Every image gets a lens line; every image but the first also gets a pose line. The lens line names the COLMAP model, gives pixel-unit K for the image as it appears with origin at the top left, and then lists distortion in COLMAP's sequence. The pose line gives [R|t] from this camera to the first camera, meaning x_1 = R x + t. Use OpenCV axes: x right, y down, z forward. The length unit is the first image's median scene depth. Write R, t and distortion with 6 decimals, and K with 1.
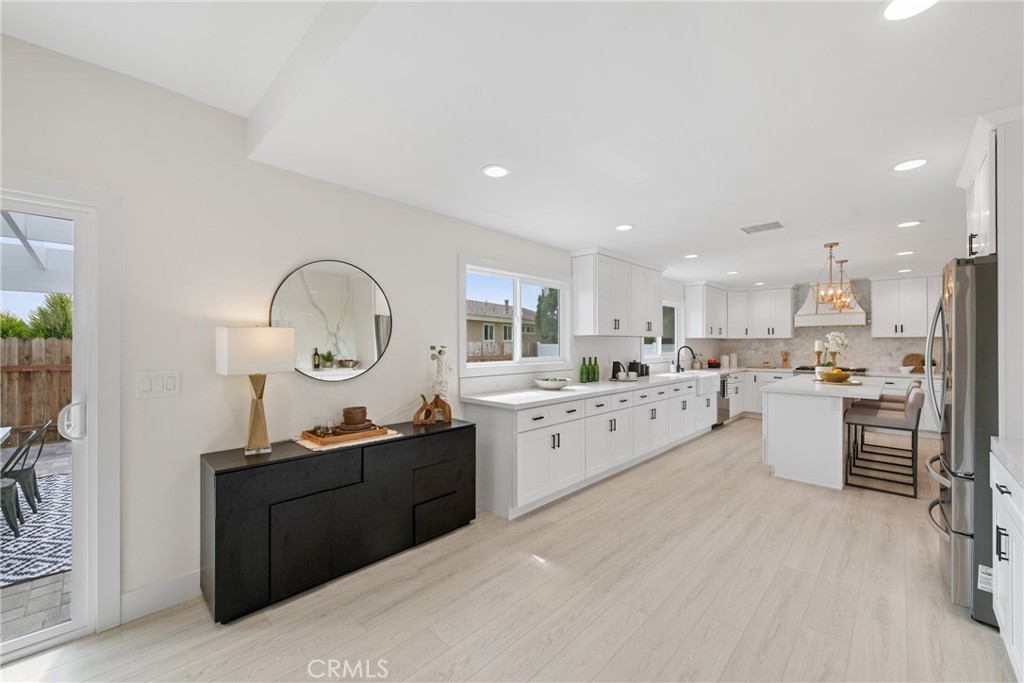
lens RADIAL K [[412.4, 0, 503.9], [0, 412.4, 352.7], [0, 0, 1]] dist [-0.000390, 0.000074]
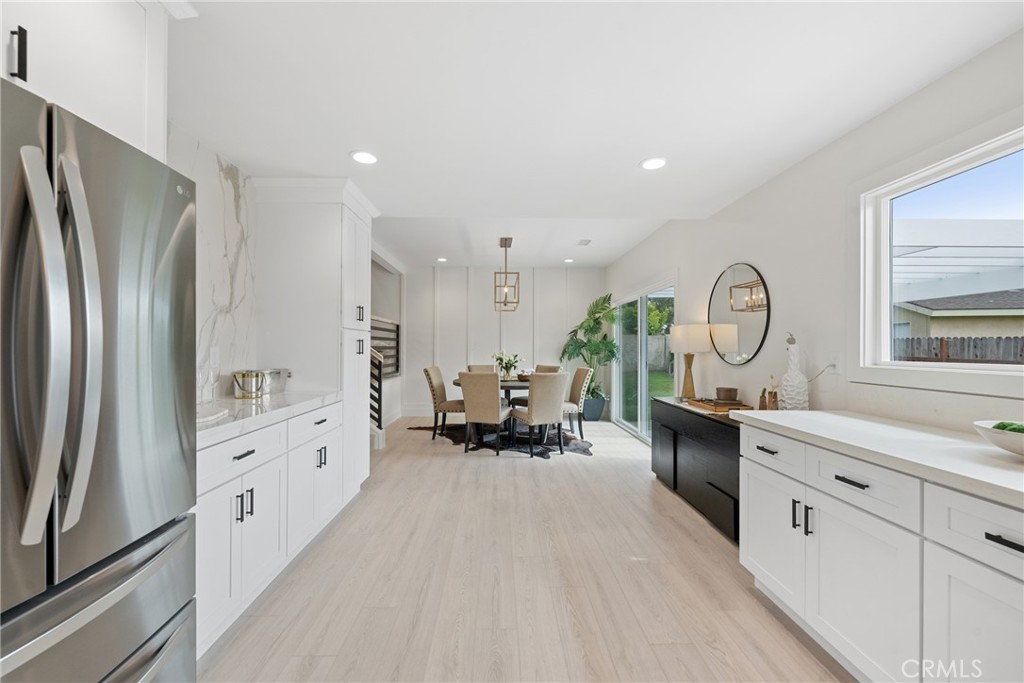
lens RADIAL K [[409.9, 0, 512.0], [0, 409.9, 341.5], [0, 0, 1]] dist [0.000377, 0.000073]
pose [[-0.694567, -0.010263, -0.719355, 1.003590], [-0.019507, 0.999799, 0.004571, 0.008059], [0.719164, 0.017207, -0.694627, 1.497465]]
